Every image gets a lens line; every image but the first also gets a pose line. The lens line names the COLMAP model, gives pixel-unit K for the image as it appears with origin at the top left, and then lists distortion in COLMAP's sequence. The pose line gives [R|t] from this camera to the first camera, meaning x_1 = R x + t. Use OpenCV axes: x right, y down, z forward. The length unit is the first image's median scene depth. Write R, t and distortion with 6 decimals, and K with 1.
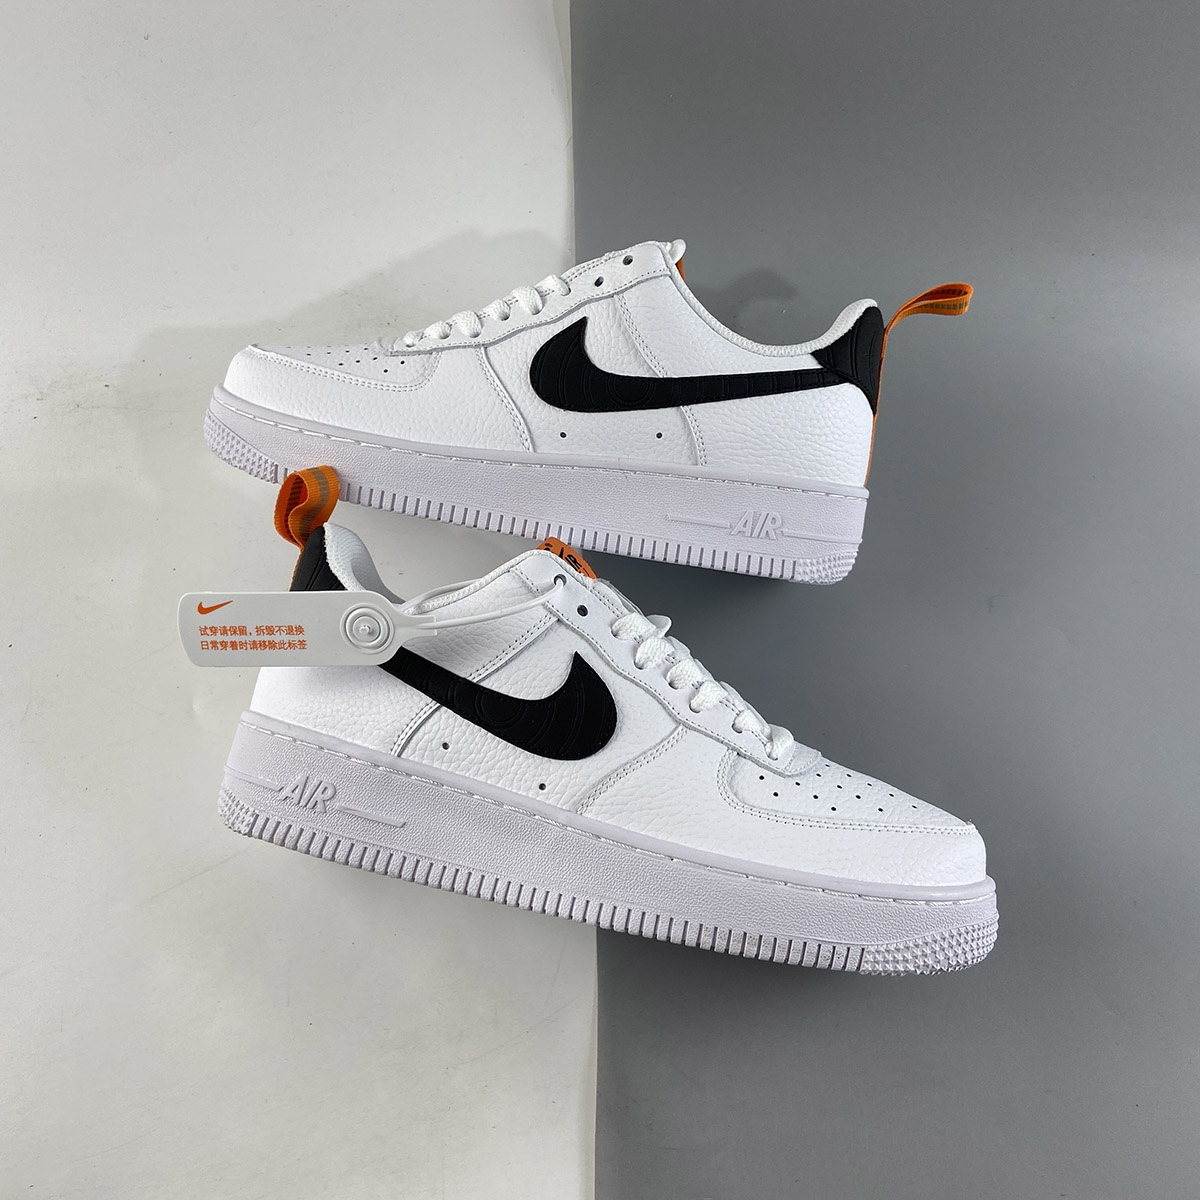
lens RADIAL K [[1292.0, 0, 603.5], [0, 1292.0, 592.2], [0, 0, 1]] dist [0.093007, 0.000000]
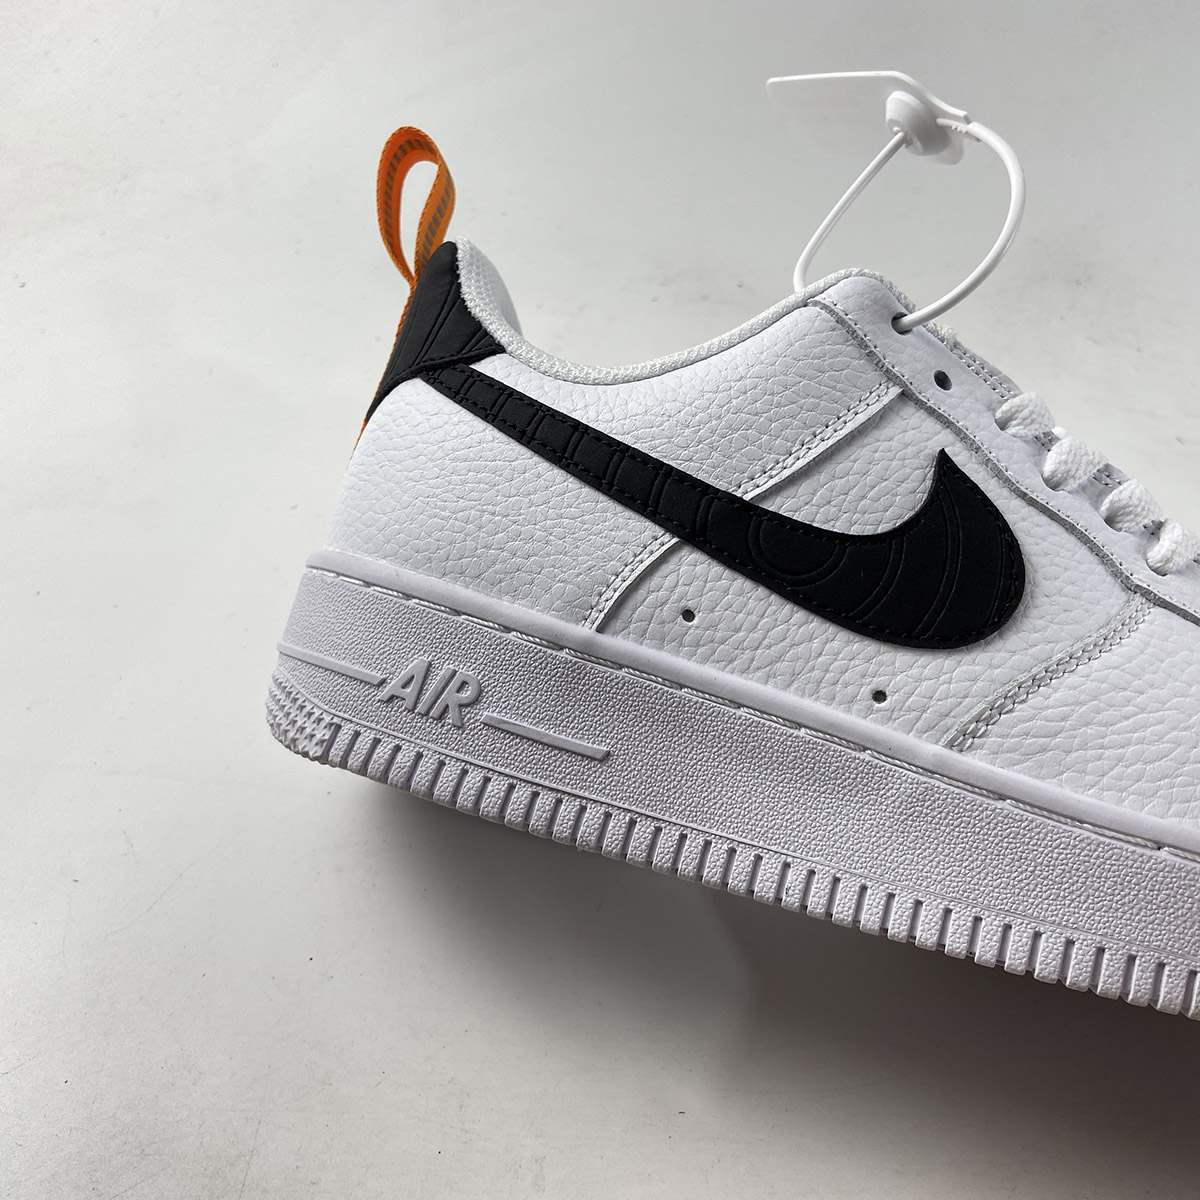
lens RADIAL K [[1292.0, 0, 593.8], [0, 1292.0, 612.4], [0, 0, 1]] dist [0.093007, 0.000000]
pose [[0.999017, 0.041961, -0.014321, -0.154224], [-0.041222, 0.997972, 0.048506, 0.093218], [0.016327, -0.047868, 0.998720, 0.461072]]
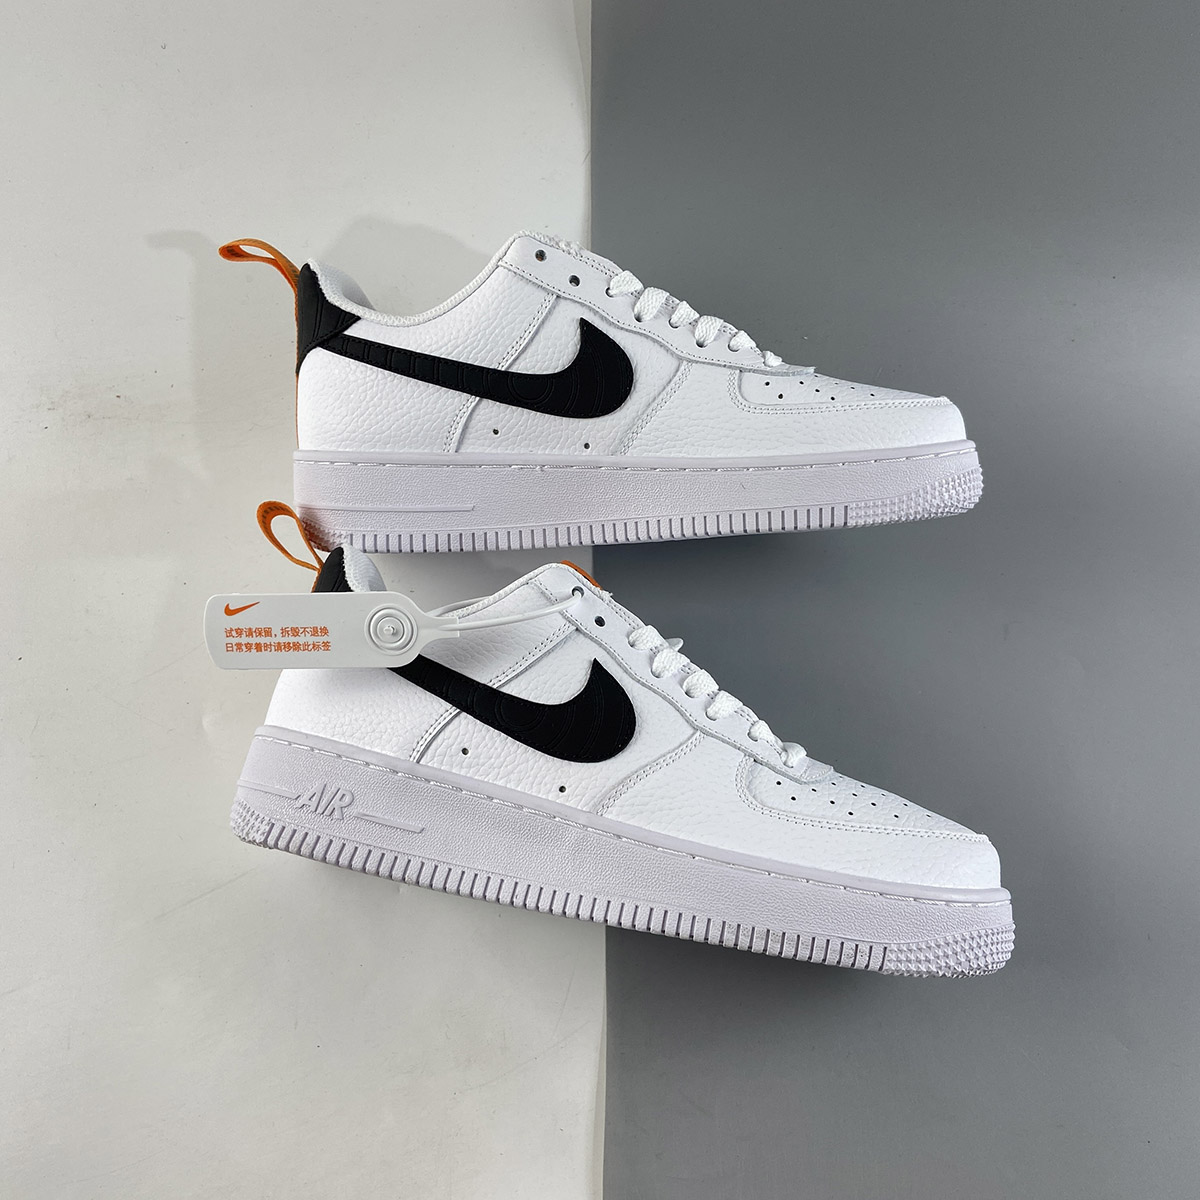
lens RADIAL K [[1292.0, 0, 595.8], [0, 1292.0, 592.9], [0, 0, 1]] dist [0.093007, 0.000000]
pose [[0.999594, 0.007521, 0.027465, -0.049043], [-0.004546, 0.994268, -0.106821, 0.103690], [-0.028111, 0.106653, 0.993899, -0.016046]]
